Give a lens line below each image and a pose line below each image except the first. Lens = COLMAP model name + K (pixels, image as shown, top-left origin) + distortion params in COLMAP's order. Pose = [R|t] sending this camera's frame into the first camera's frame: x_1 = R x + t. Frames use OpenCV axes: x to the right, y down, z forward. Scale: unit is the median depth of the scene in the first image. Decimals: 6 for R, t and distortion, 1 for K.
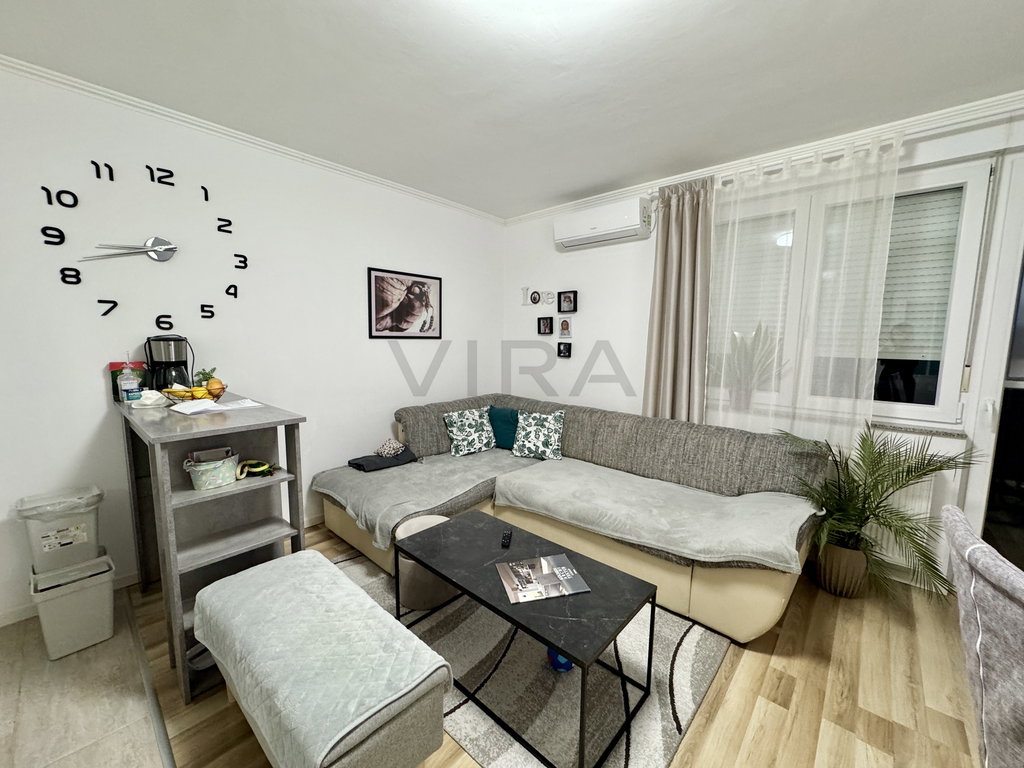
lens RADIAL K [[408.9, 0, 510.3], [0, 408.9, 384.4], [0, 0, 1]] dist [-0.002573, -0.000149]
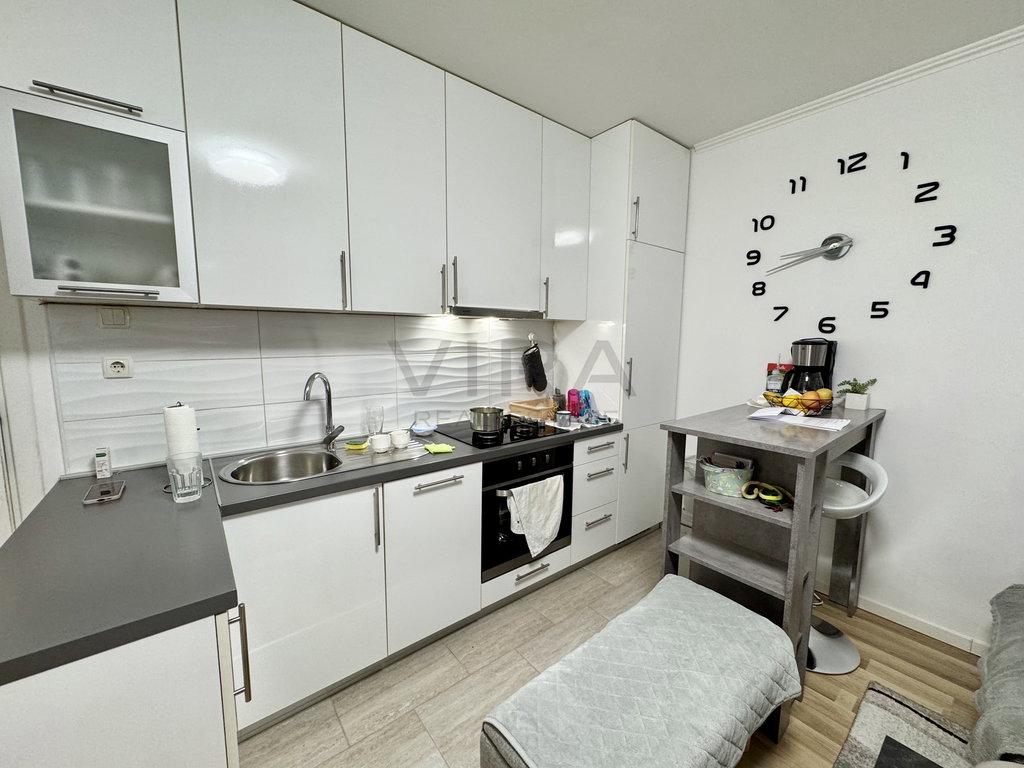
lens RADIAL K [[408.9, 0, 510.3], [0, 408.9, 384.4], [0, 0, 1]] dist [-0.002573, -0.000149]
pose [[-0.162005, 0.106066, -0.981073, 0.186008], [-0.125308, 0.983947, 0.127069, -0.042004], [0.978802, 0.143522, -0.146113, 0.405438]]
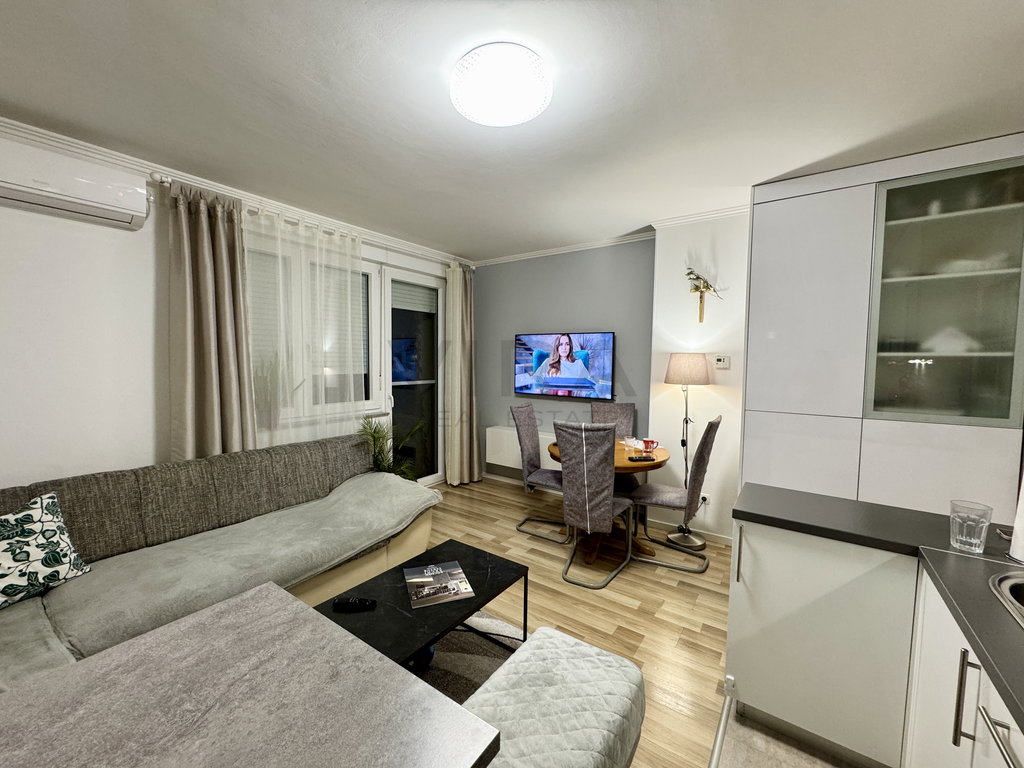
lens RADIAL K [[408.9, 0, 510.3], [0, 408.9, 384.4], [0, 0, 1]] dist [-0.002573, -0.000149]
pose [[-0.114914, -0.073894, 0.990623, -0.649903], [0.102449, 0.991030, 0.085808, -0.090540], [-0.988078, 0.111349, -0.106313, 0.550247]]
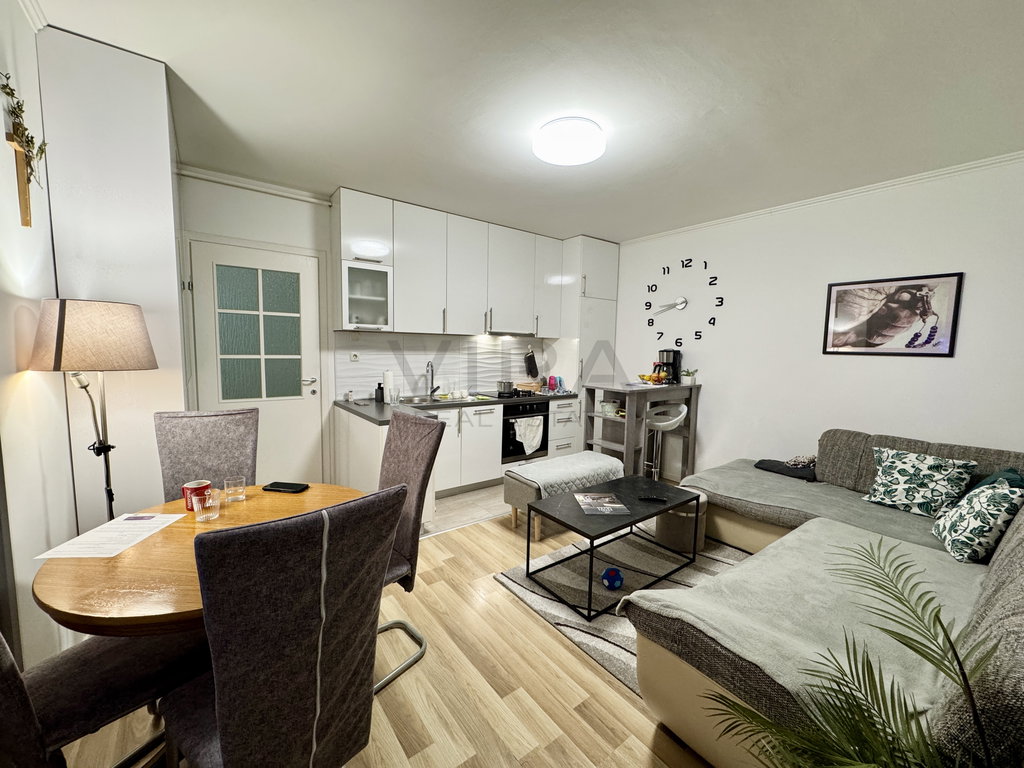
lens RADIAL K [[408.9, 0, 510.3], [0, 408.9, 384.4], [0, 0, 1]] dist [-0.002573, -0.000149]
pose [[-0.187428, 0.076251, -0.979314, 1.014466], [-0.136474, 0.985292, 0.102836, -0.046699], [0.972751, 0.152925, -0.174265, 0.557592]]
